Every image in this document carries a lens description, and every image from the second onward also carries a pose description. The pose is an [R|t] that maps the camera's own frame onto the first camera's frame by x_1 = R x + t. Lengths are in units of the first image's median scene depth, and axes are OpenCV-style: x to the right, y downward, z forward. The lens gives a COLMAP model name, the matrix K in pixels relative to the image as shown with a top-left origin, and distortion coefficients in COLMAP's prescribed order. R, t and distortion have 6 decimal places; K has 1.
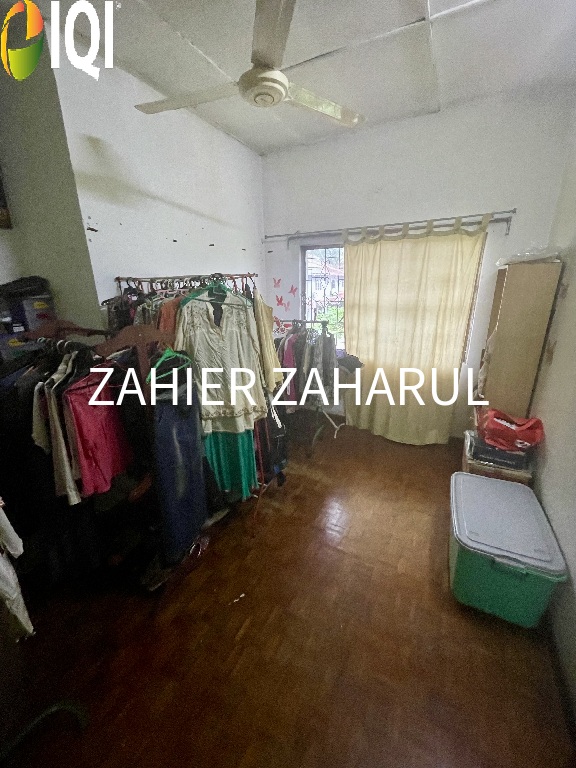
lens RADIAL K [[312.2, 0, 289.1], [0, 312.2, 380.4], [0, 0, 1]] dist [-0.000853, 0.001718]
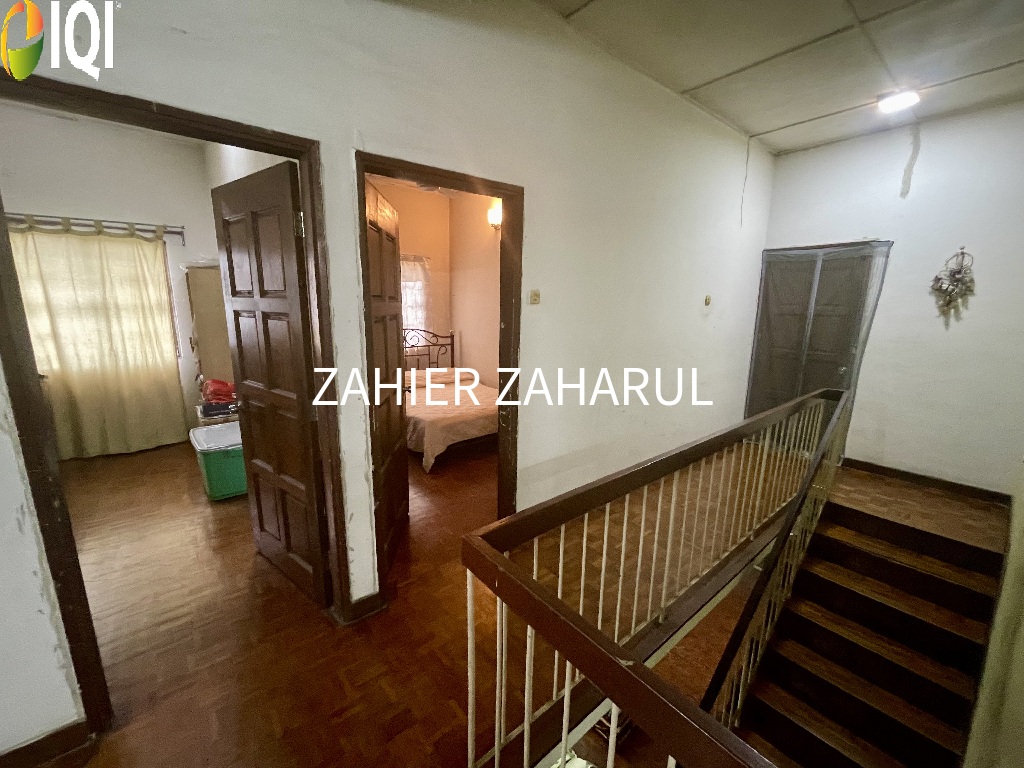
lens RADIAL K [[416.2, 0, 509.4], [0, 416.2, 384.8], [0, 0, 1]] dist [-0.000853, 0.001718]
pose [[0.398357, -0.155135, 0.904016, -0.315592], [0.269817, 0.961805, 0.046156, 0.294795], [-0.876647, 0.225533, 0.424999, -0.617843]]
